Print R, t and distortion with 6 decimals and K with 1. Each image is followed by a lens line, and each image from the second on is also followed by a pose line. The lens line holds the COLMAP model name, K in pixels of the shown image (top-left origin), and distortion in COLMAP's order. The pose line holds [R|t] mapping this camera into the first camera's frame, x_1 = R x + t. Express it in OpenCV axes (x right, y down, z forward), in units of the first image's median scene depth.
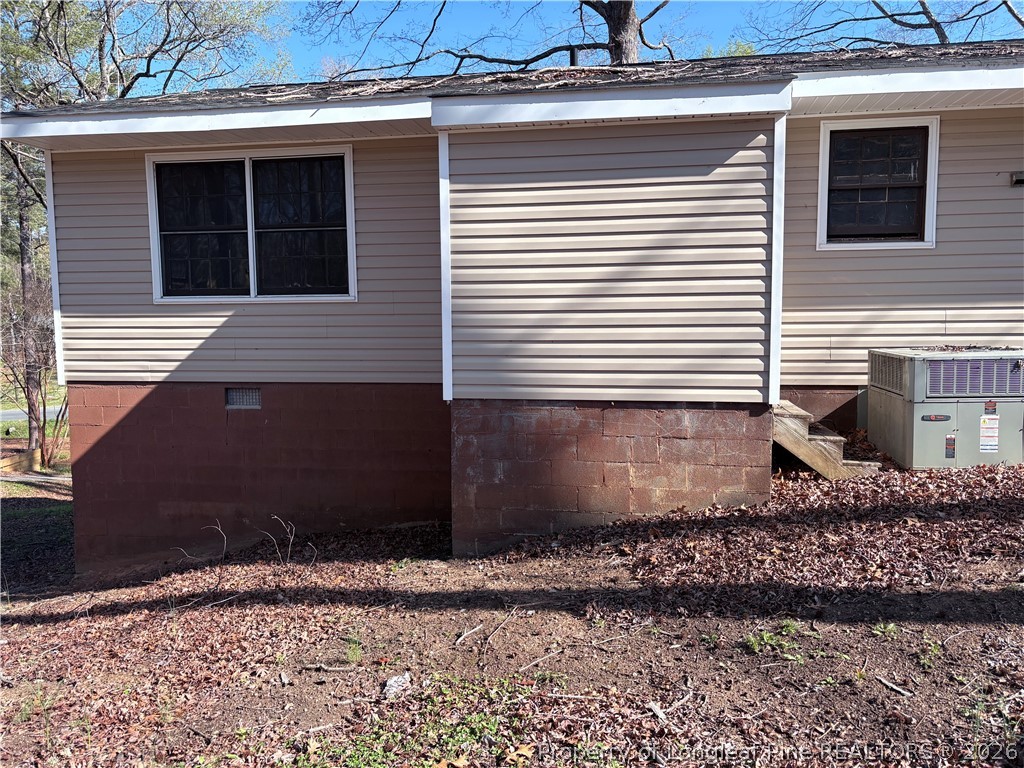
lens RADIAL K [[768.1, 0, 514.3], [0, 768.1, 382.1], [0, 0, 1]] dist [0.024483, -0.006108]
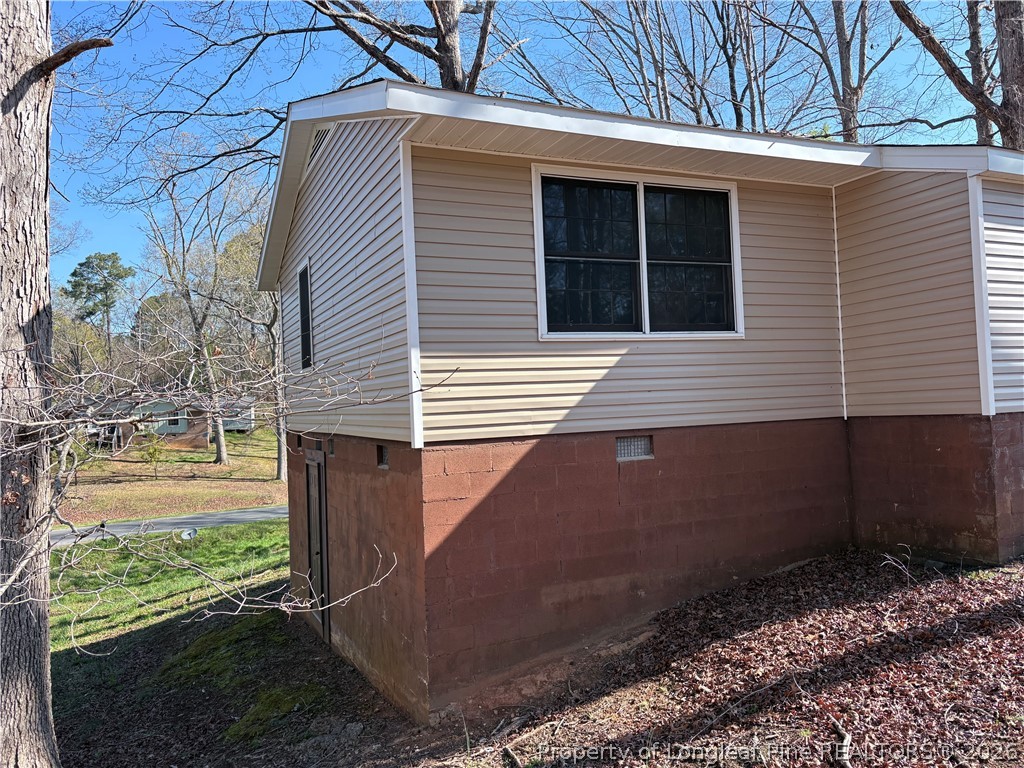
lens RADIAL K [[768.1, 0, 514.2], [0, 768.1, 384.1], [0, 0, 1]] dist [0.024483, -0.006108]
pose [[0.832062, -0.012743, 0.554536, -0.952216], [0.083766, 0.991157, -0.102912, 0.027177], [-0.548321, 0.132081, 0.825772, 0.349310]]
